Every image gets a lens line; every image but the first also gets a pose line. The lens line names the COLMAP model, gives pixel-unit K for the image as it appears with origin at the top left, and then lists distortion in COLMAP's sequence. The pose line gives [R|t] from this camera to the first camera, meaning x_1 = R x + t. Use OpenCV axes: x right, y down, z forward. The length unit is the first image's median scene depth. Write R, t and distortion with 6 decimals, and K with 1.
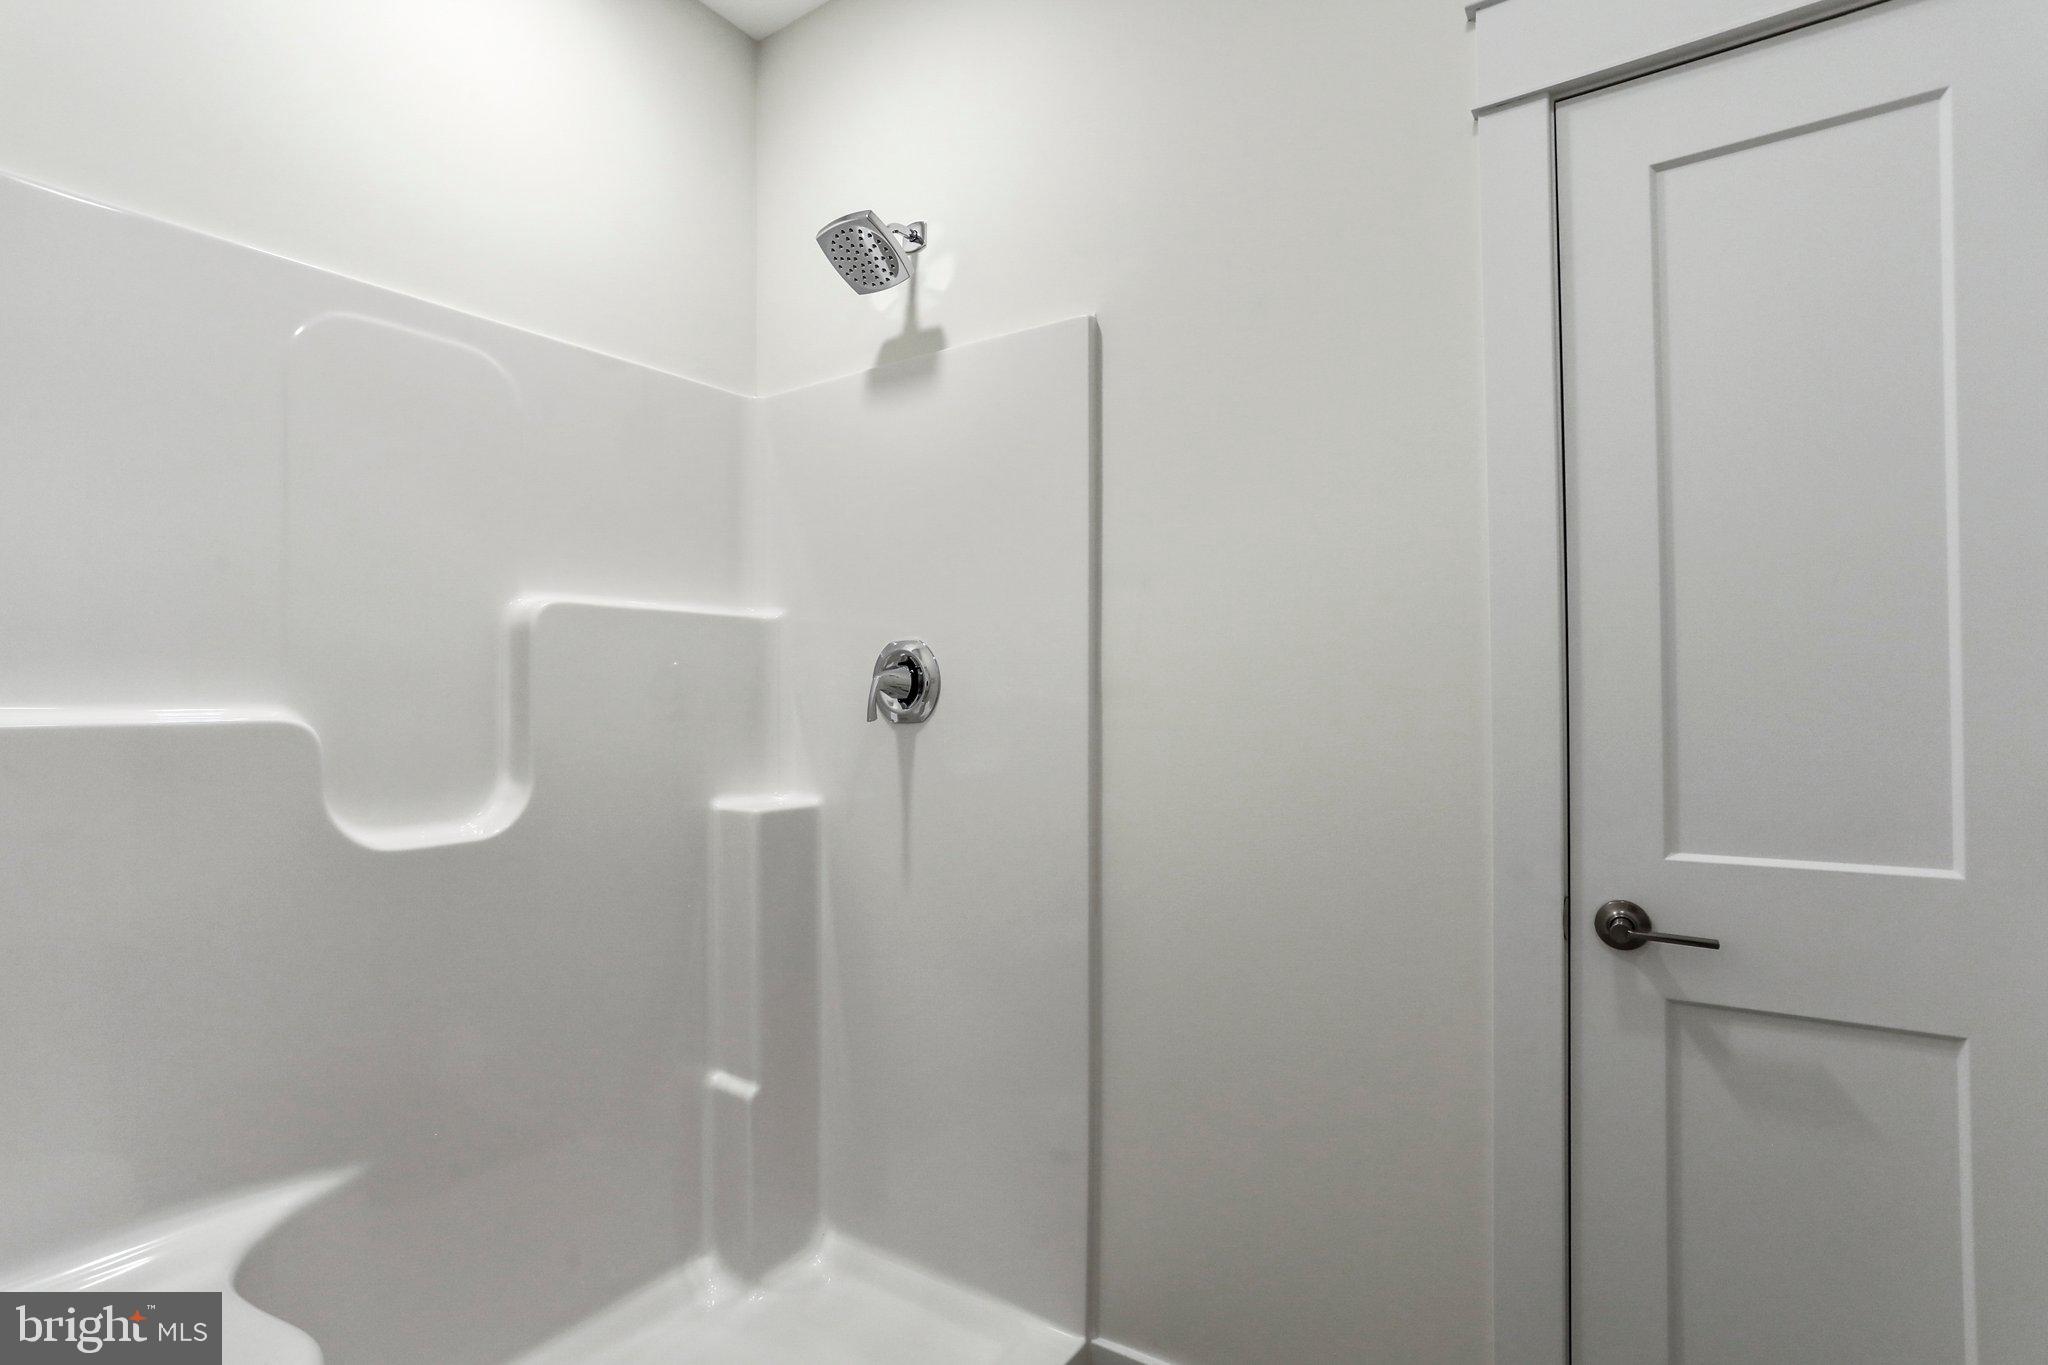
lens RADIAL K [[982.8, 0, 1023.1], [0, 982.8, 701.1], [0, 0, 1]] dist [-0.016660, 0.000750]
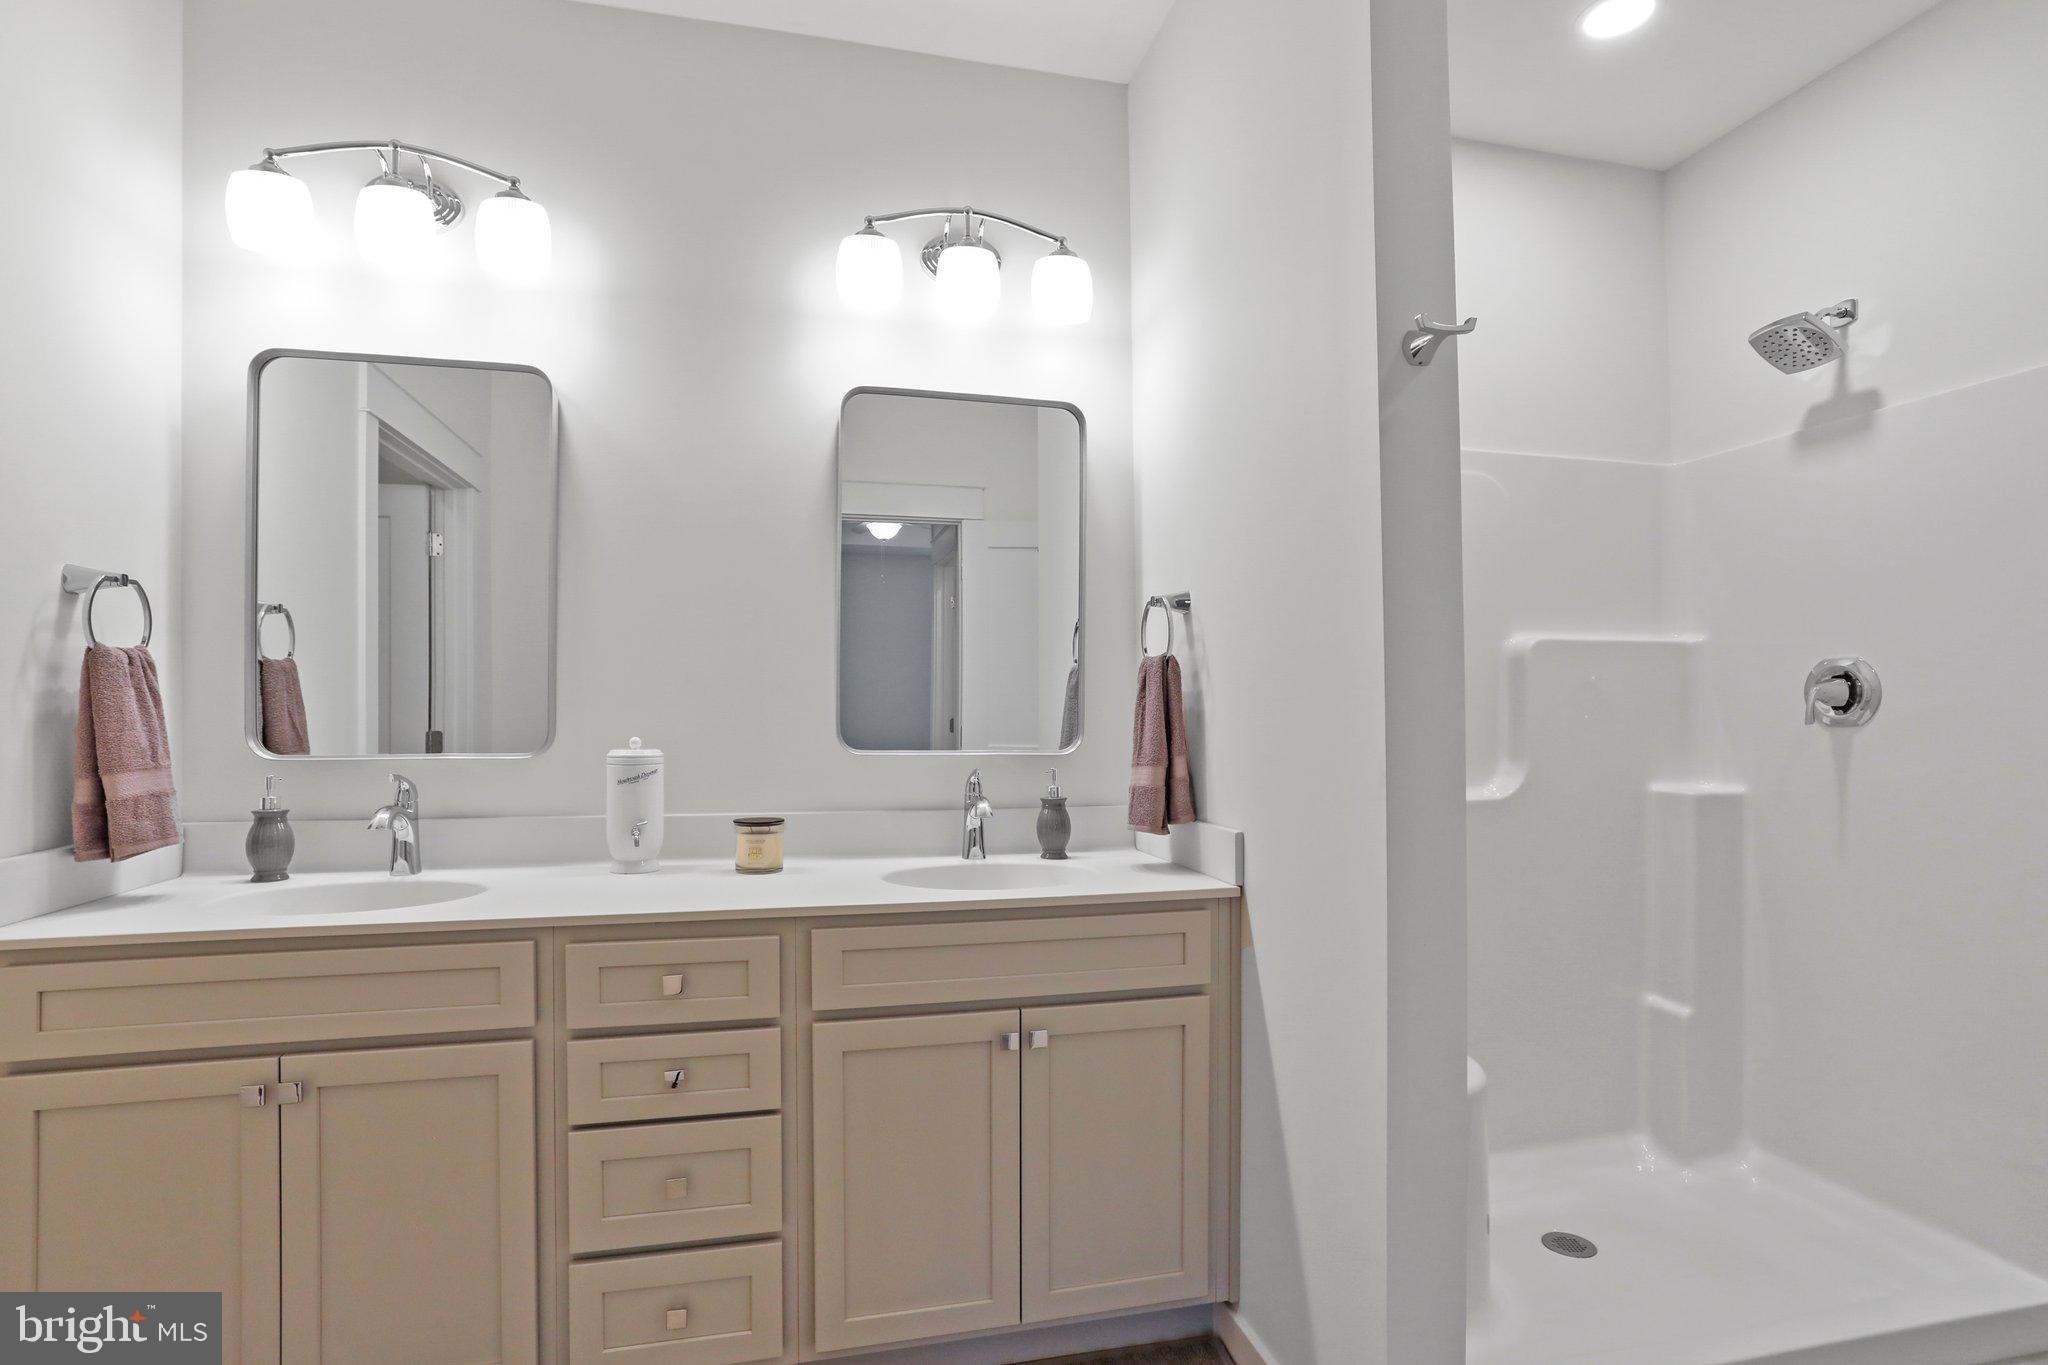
lens RADIAL K [[982.8, 0, 1023.1], [0, 982.8, 701.1], [0, 0, 1]] dist [-0.016660, 0.000750]
pose [[0.741281, -0.003156, -0.671188, -0.063027], [-0.004211, 0.999947, -0.009353, 0.006188], [0.671182, 0.009760, 0.741229, -0.531592]]
